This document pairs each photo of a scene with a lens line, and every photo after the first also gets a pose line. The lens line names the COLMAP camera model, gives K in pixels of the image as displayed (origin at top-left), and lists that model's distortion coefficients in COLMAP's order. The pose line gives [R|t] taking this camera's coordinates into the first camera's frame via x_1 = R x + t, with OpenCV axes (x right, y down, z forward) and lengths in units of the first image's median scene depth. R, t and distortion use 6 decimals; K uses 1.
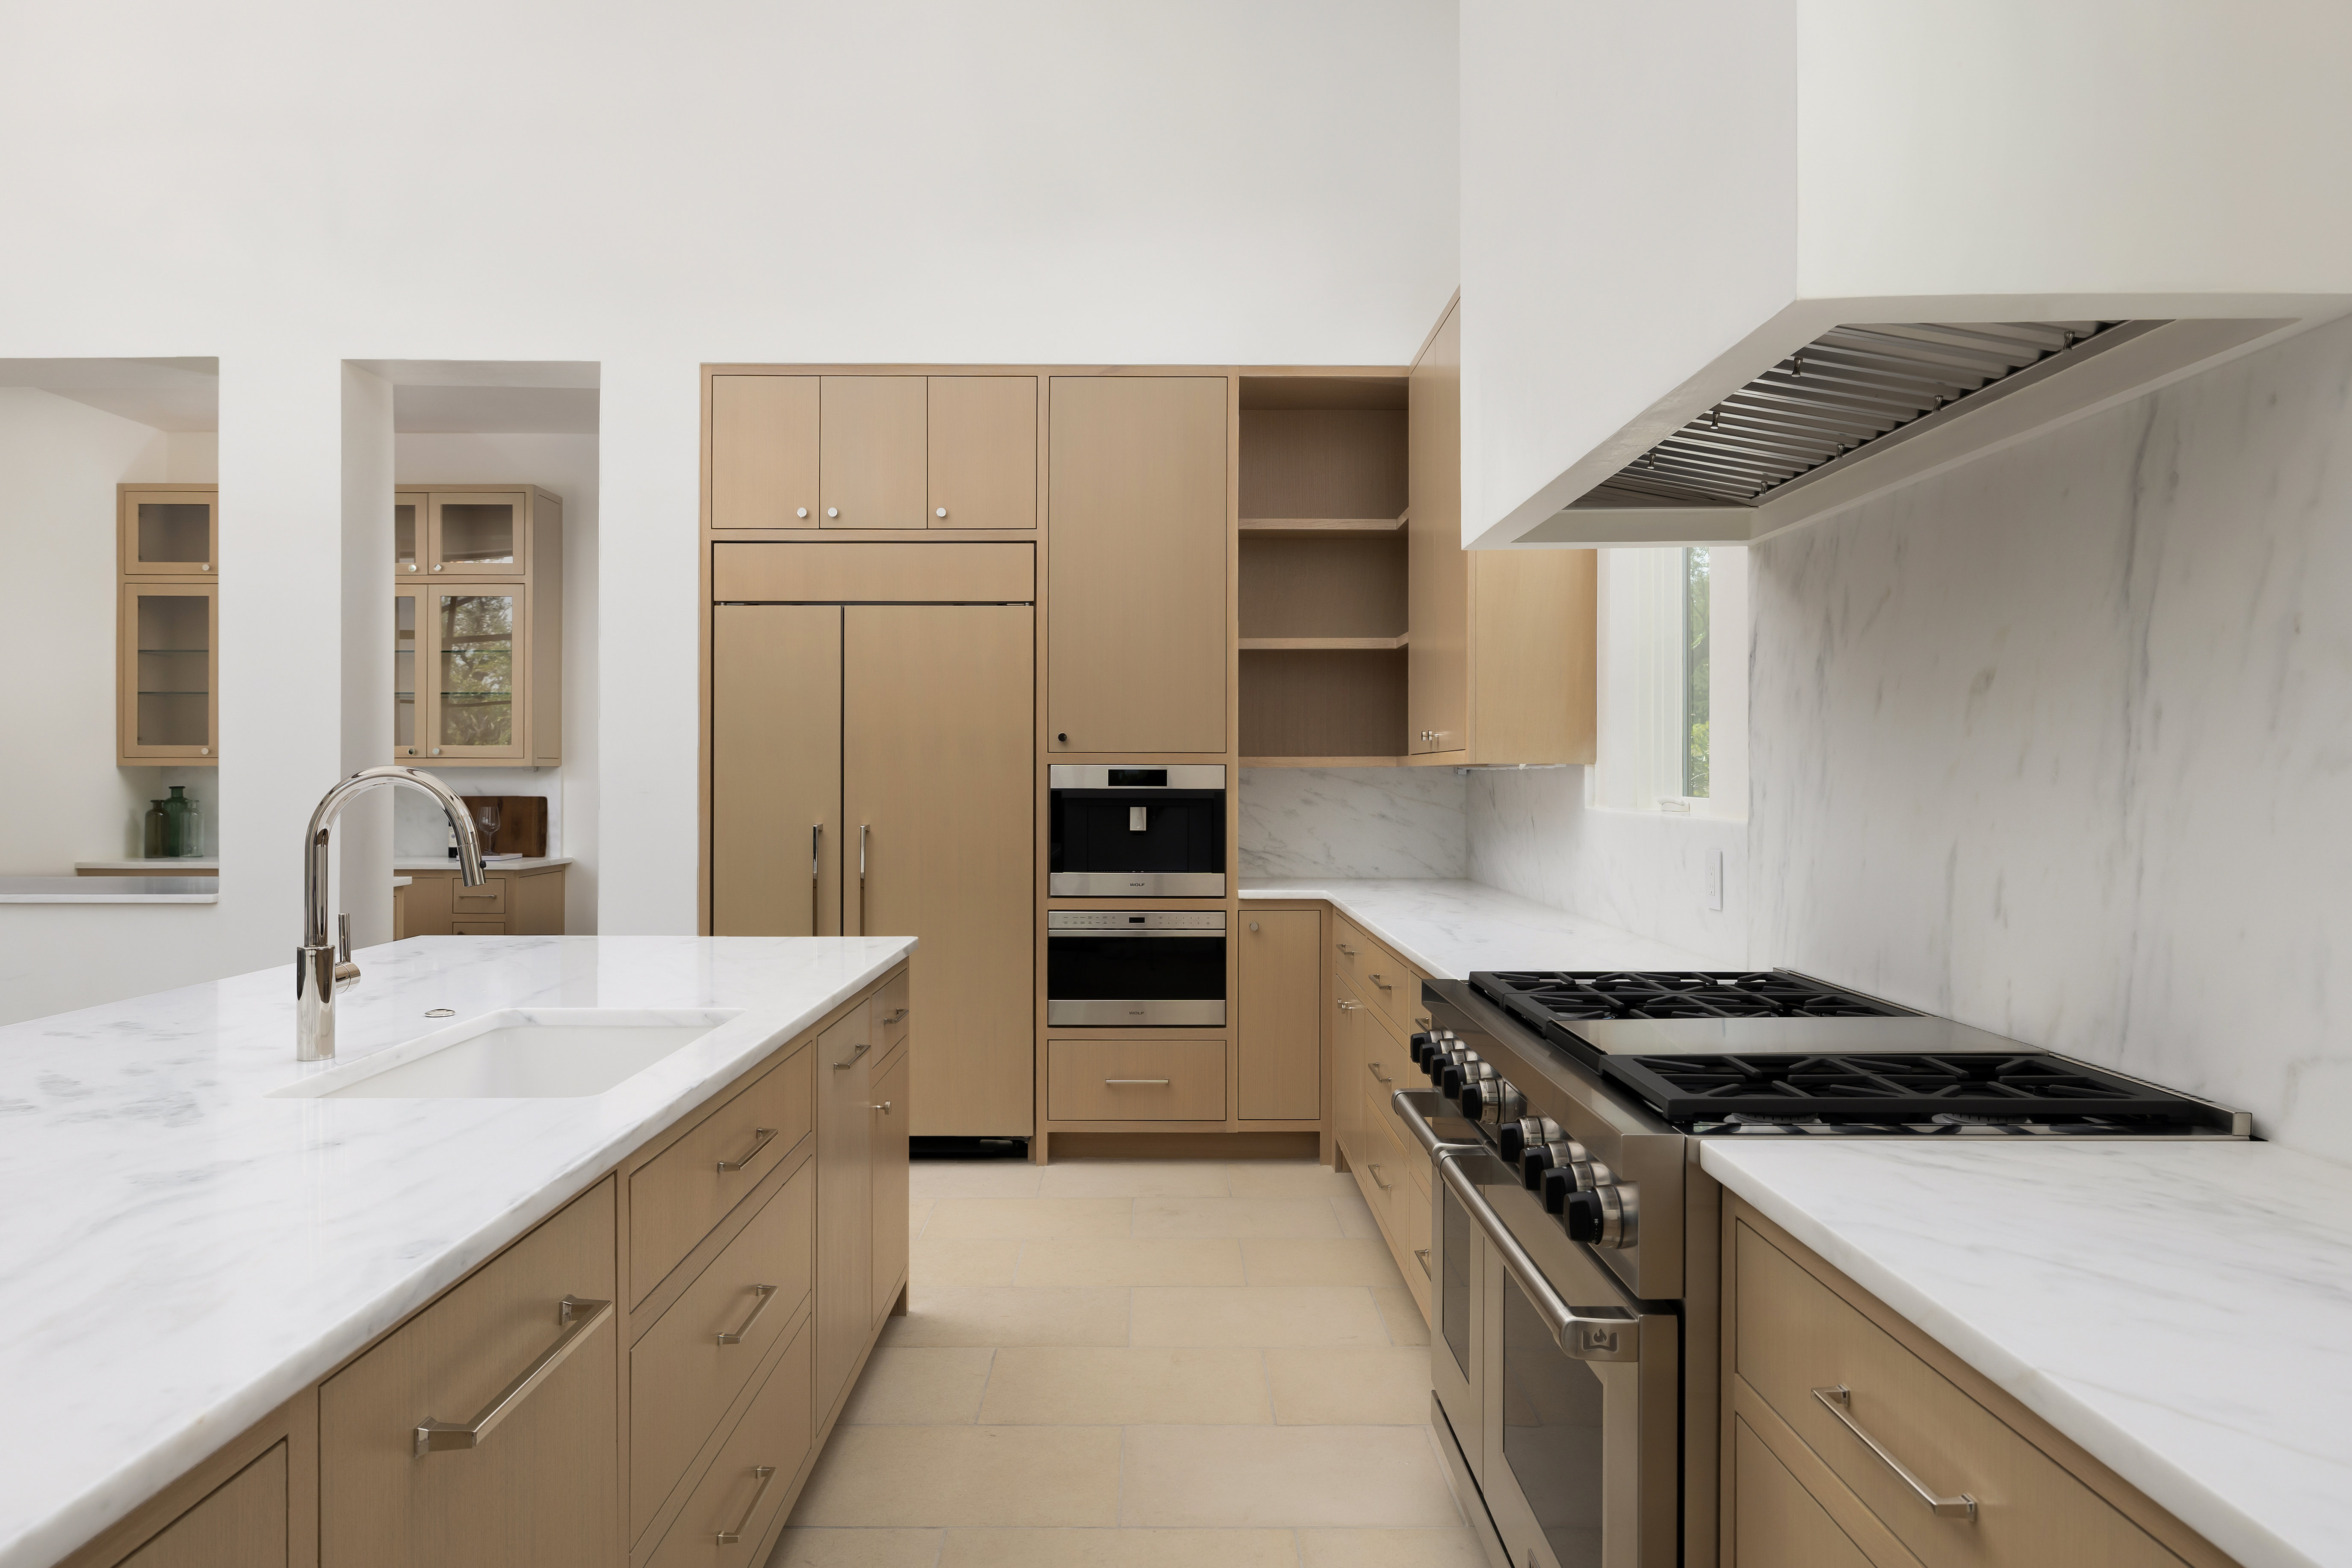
lens RADIAL K [[1483.0, 0, 1183.8], [0, 1483.0, 787.4], [0, 0, 1]] dist [0.001358, -0.000027]
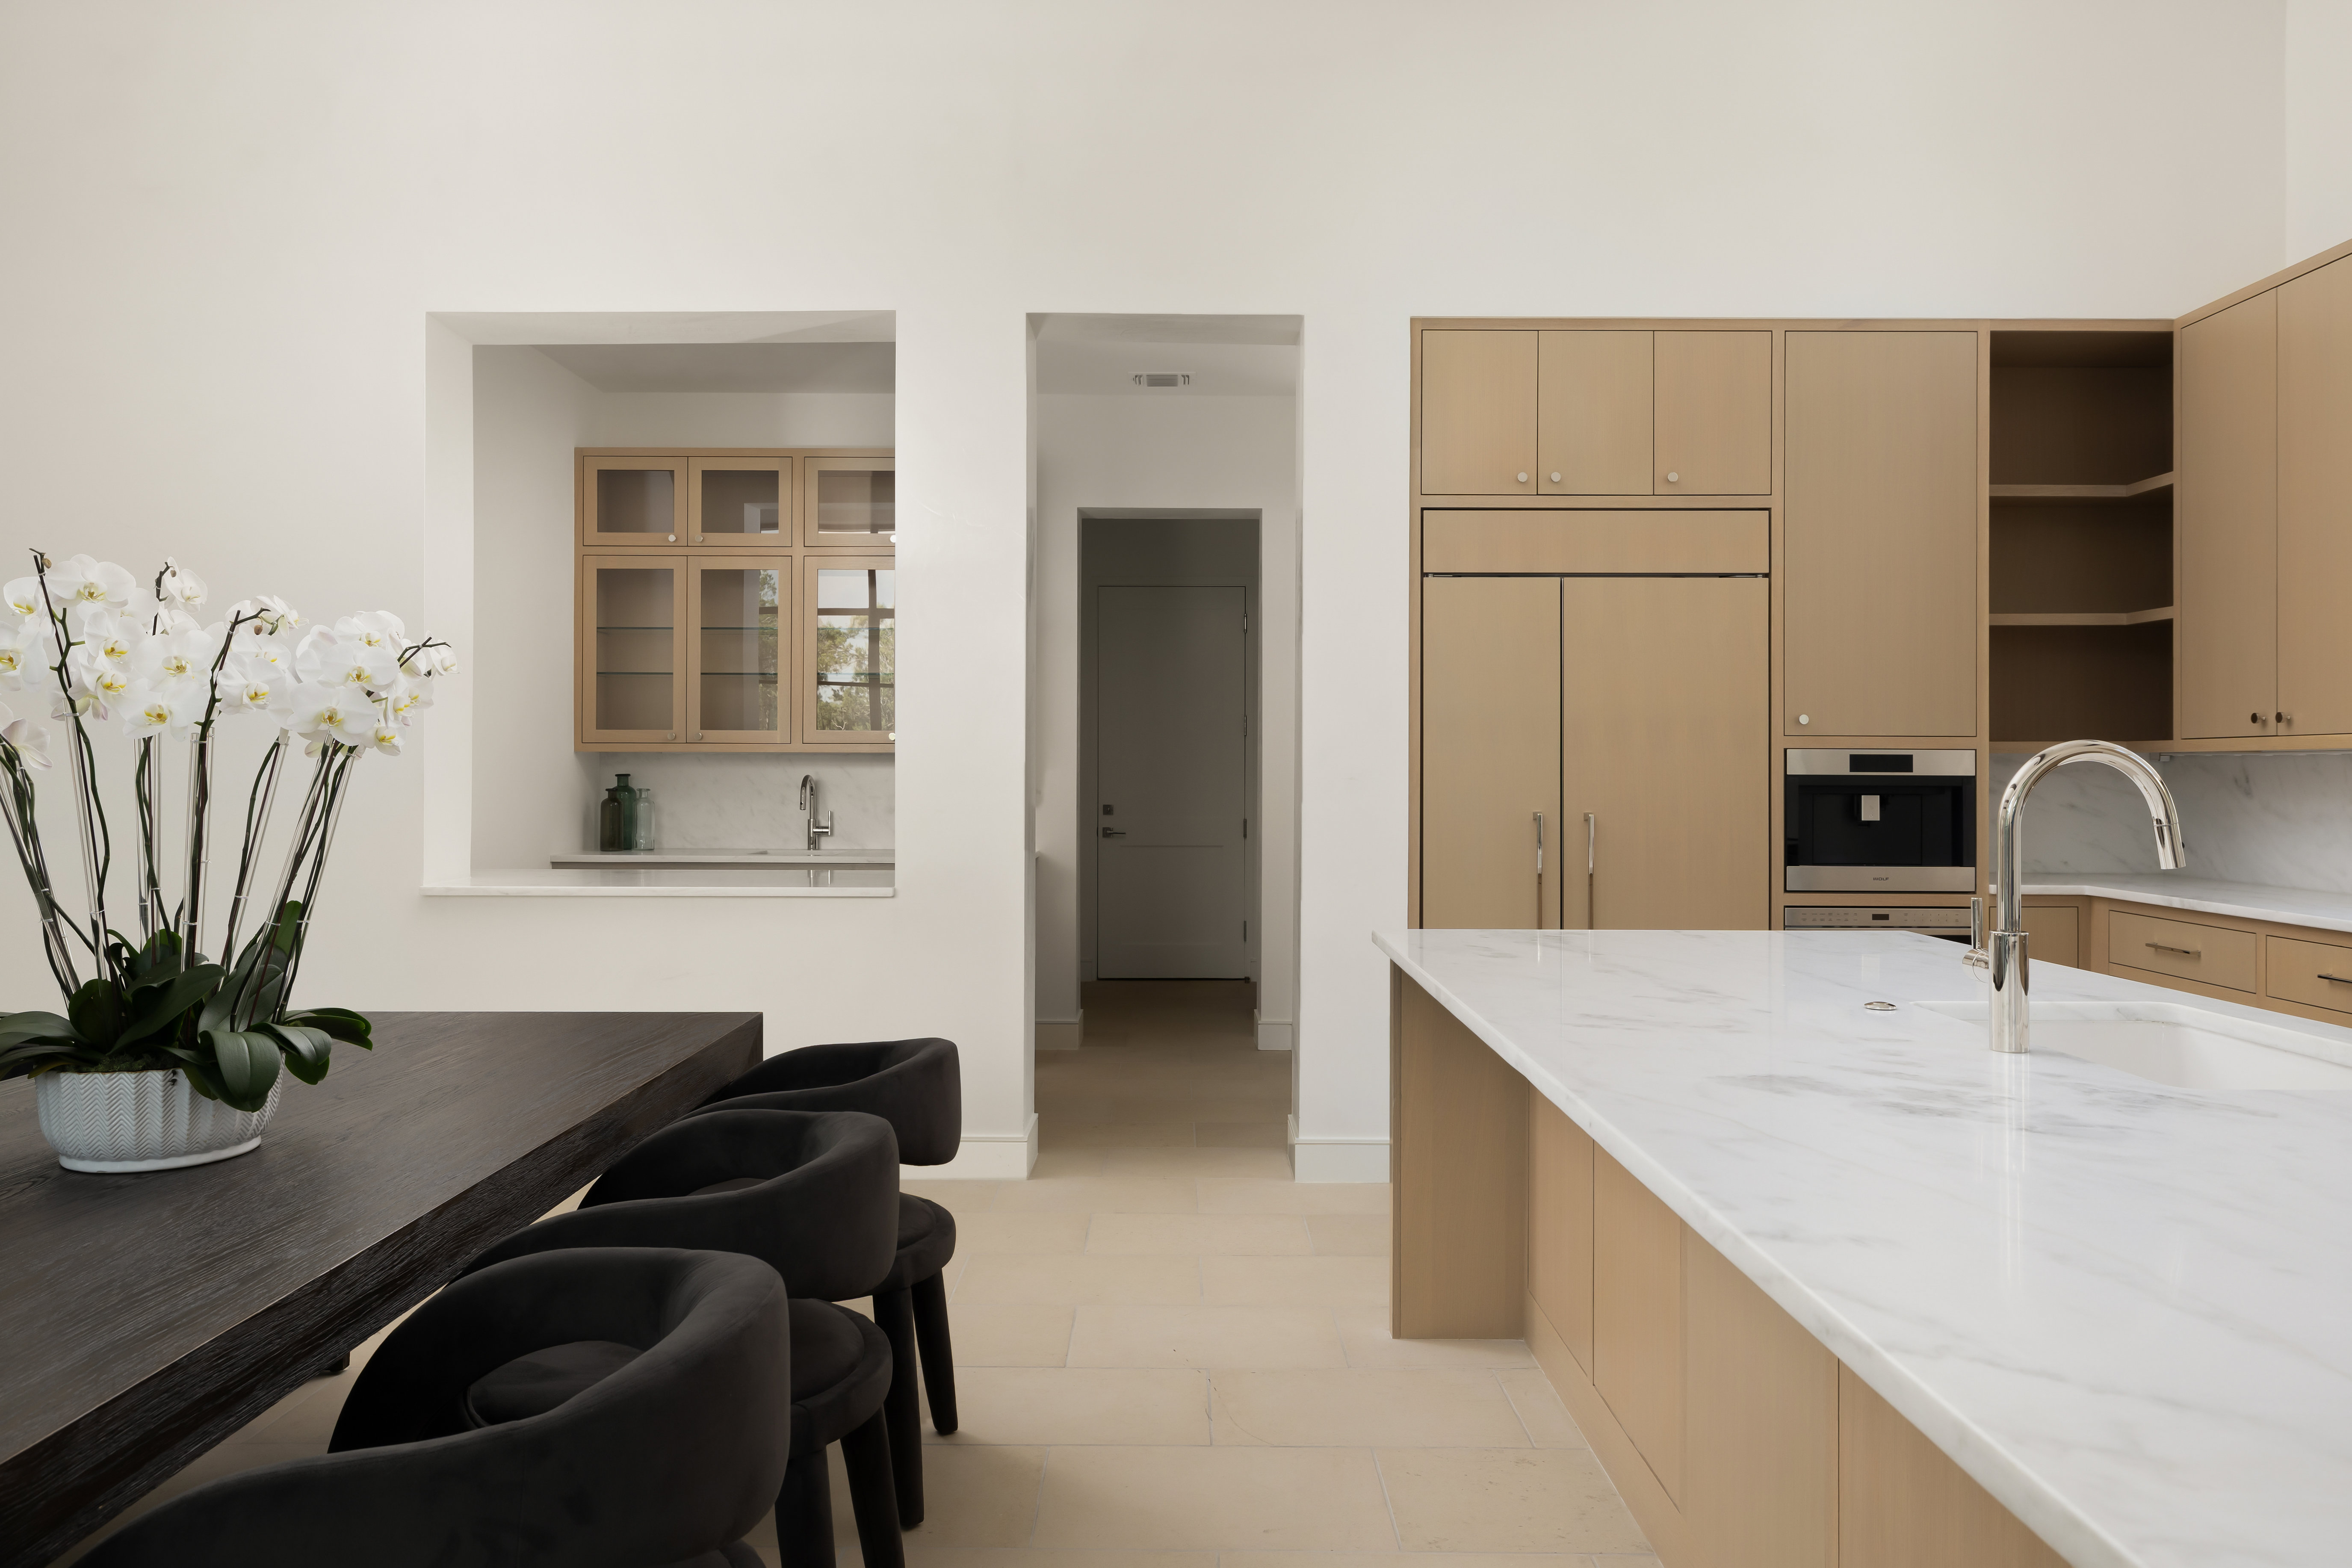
lens RADIAL K [[1631.5, 0, 1178.9], [0, 1631.5, 773.5], [0, 0, 1]] dist [-0.011864, 0.005054]
pose [[0.999942, 0.000525, -0.010752, -0.458305], [-0.000565, 0.999993, -0.003719, 0.003729], [0.010750, 0.003724, 0.999935, -0.020949]]
